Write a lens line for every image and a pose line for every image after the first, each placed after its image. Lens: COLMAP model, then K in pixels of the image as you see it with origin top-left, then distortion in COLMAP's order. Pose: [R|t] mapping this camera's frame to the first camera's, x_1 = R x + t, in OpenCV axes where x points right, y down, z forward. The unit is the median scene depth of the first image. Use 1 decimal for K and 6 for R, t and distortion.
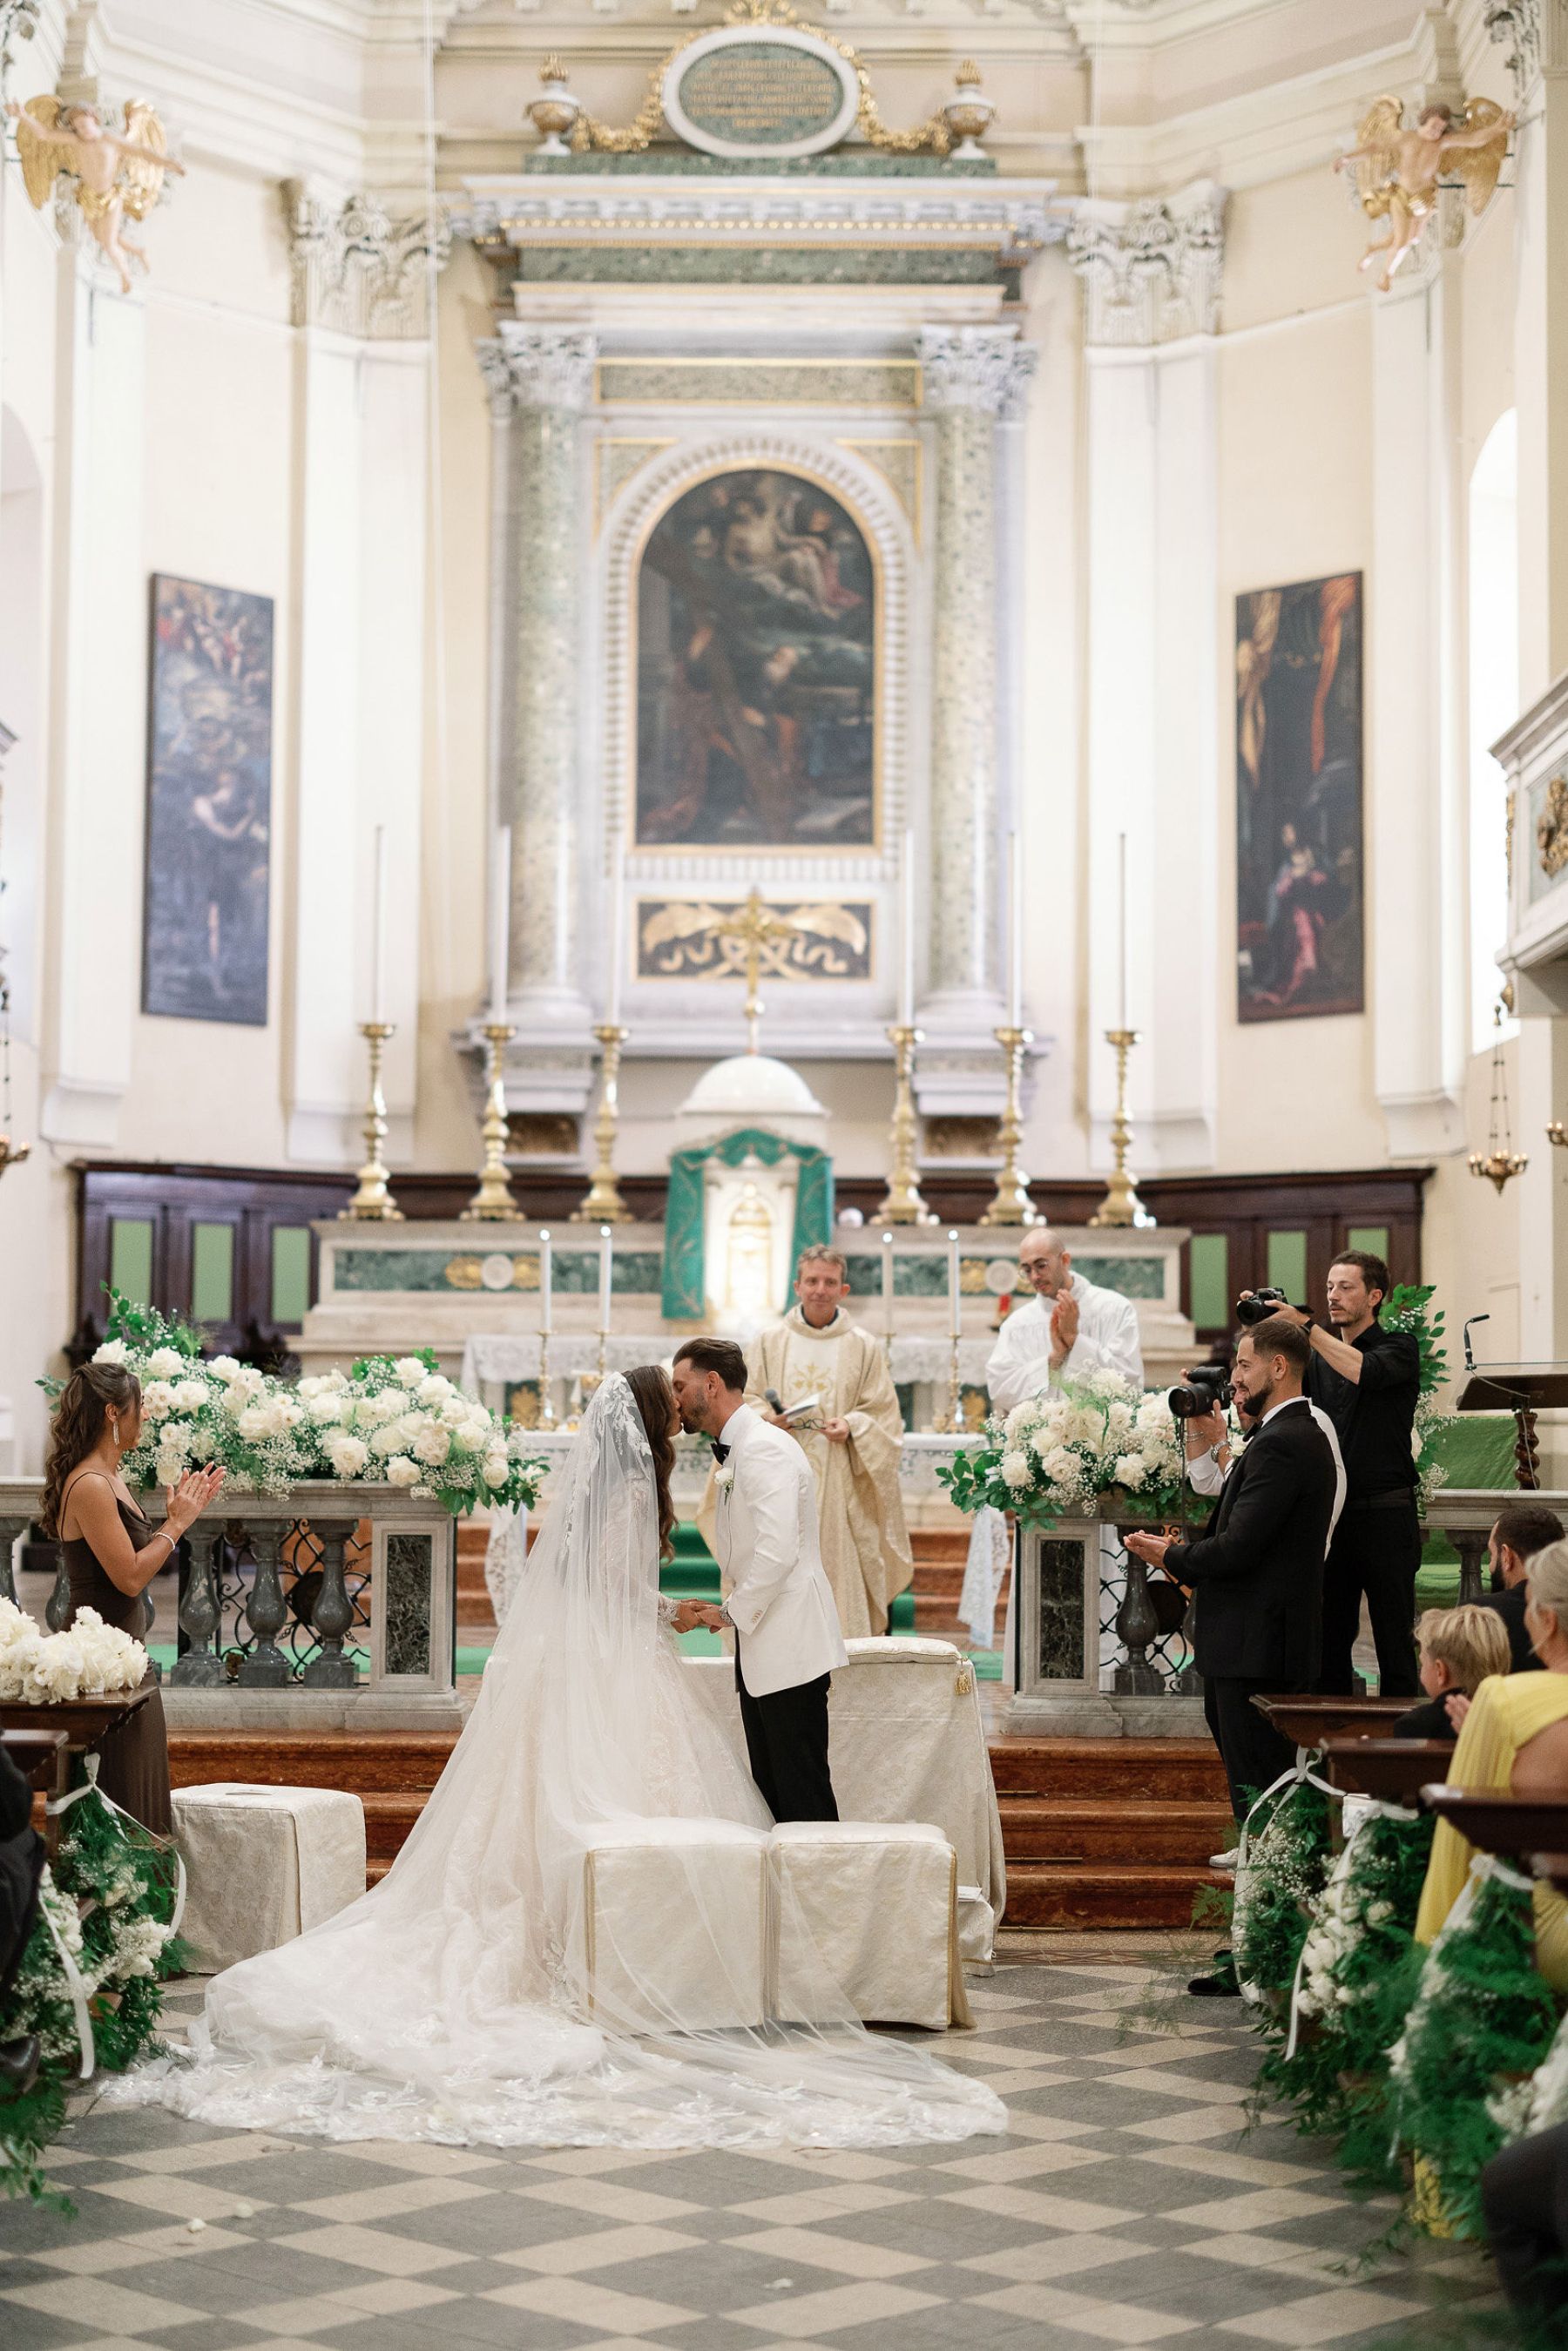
lens RADIAL K [[3448.4, 0, 784.0], [0, 3448.4, 1175.5], [0, 0, 1]] dist [0.016237, 0.082142]
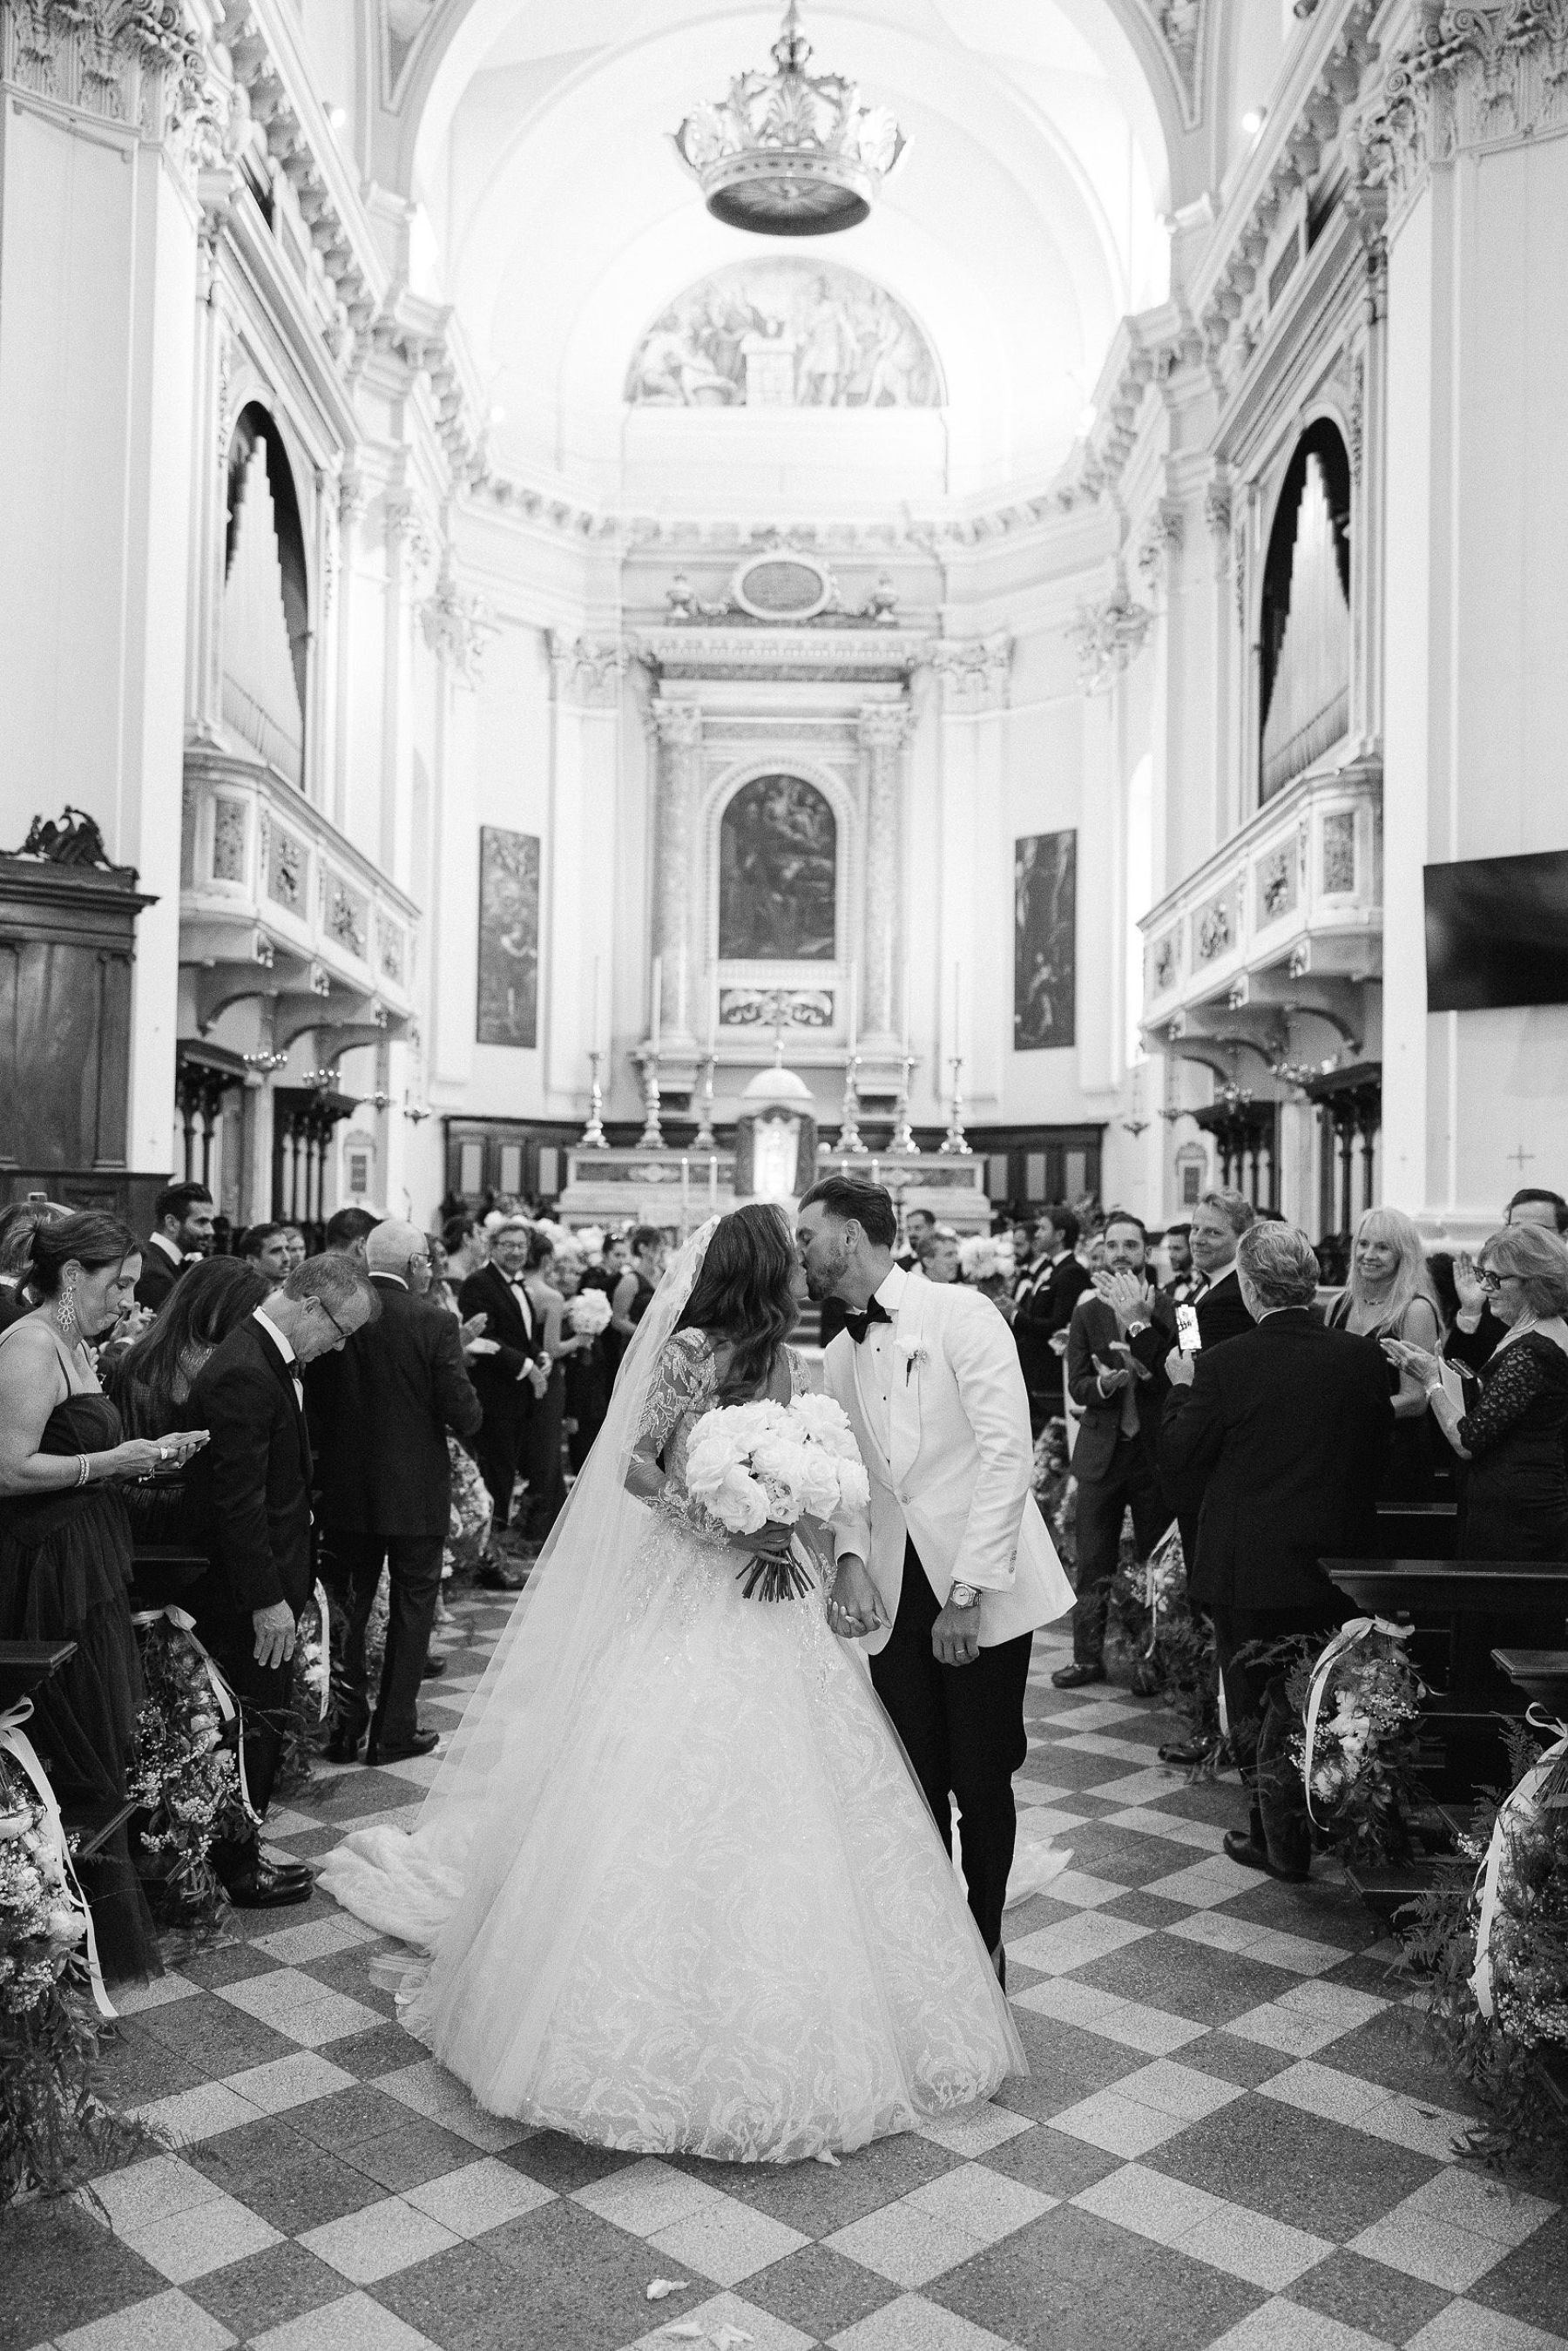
lens RADIAL K [[1908.8, 0, 784.0], [0, 1908.8, 1175.5], [0, 0, 1]] dist [0.001733, 0.000096]
pose [[0.999957, 0.006828, 0.006230, -0.010480], [-0.007080, 0.999114, 0.041485, -0.016193], [-0.005941, -0.041527, 0.999120, -0.128098]]
